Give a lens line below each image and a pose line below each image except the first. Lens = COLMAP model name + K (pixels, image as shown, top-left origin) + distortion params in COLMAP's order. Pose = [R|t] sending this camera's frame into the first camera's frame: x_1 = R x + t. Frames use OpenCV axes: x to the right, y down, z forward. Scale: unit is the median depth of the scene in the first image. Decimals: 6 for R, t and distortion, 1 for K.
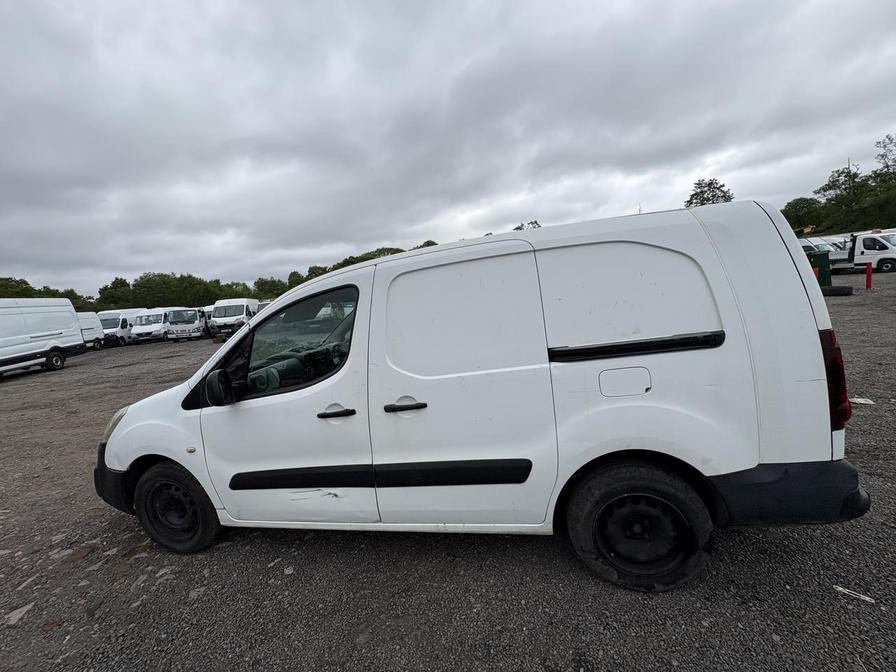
lens RADIAL K [[356.8, 0, 447.8], [0, 356.8, 330.7], [0, 0, 1]] dist [0.001263, -0.000252]
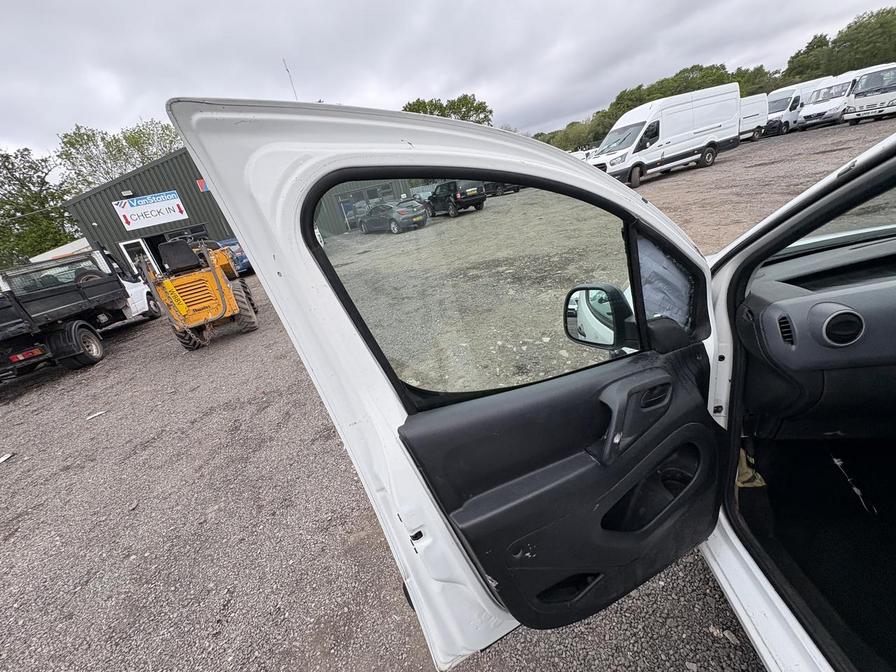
lens RADIAL K [[356.8, 0, 447.7], [0, 356.8, 336.0], [0, 0, 1]] dist [0.001263, -0.000252]
pose [[0.130397, 0.447643, -0.884654, -0.023832], [0.098320, 0.882035, 0.460811, -0.005836], [0.986575, -0.147068, 0.071002, 0.057870]]
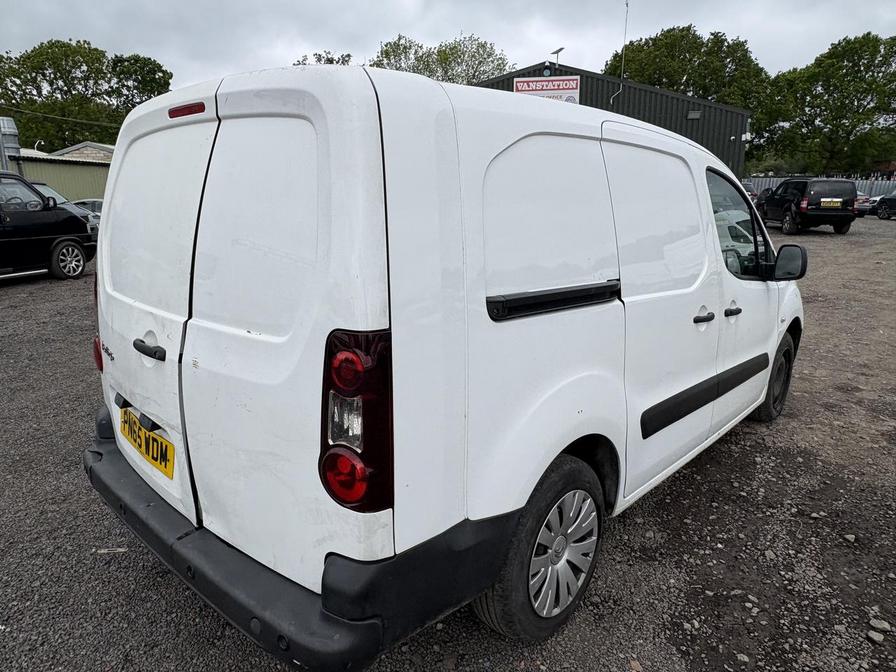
lens RADIAL K [[599.9, 0, 448.7], [0, 599.9, 337.1], [0, 0, 1]] dist [-0.004766, 0.006595]
pose [[-0.494926, 0.301644, -0.814898, 0.128346], [-0.036520, 0.929763, 0.366343, -0.029664], [0.868167, 0.211073, -0.449148, 0.166605]]
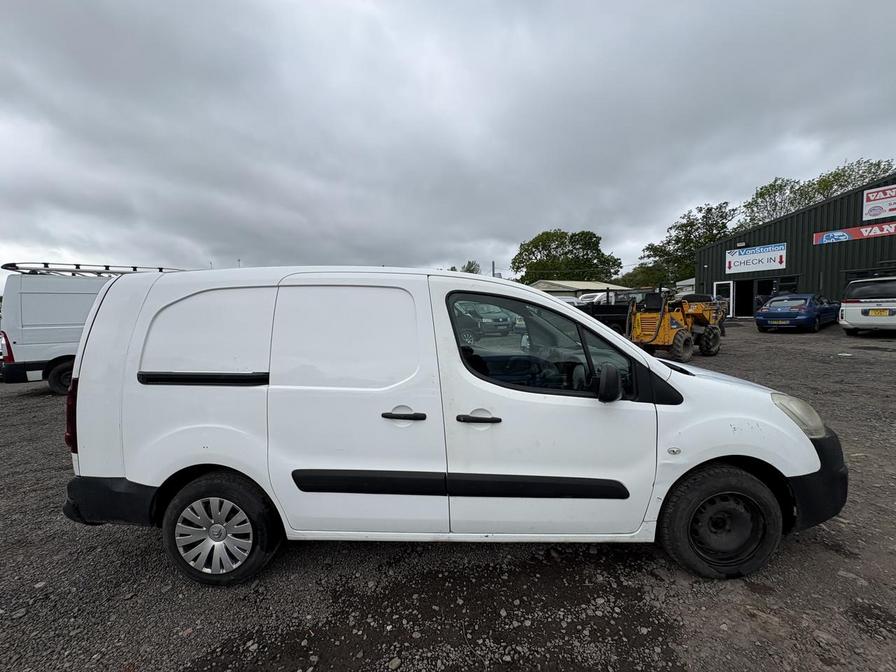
lens RADIAL K [[356.8, 0, 449.4], [0, 356.8, 334.5], [0, 0, 1]] dist [0.001263, -0.000252]
pose [[-0.971443, 0.151327, -0.182752, 0.009848], [0.116113, 0.974887, 0.190036, -0.024990], [0.206921, 0.163389, -0.964618, 0.235461]]
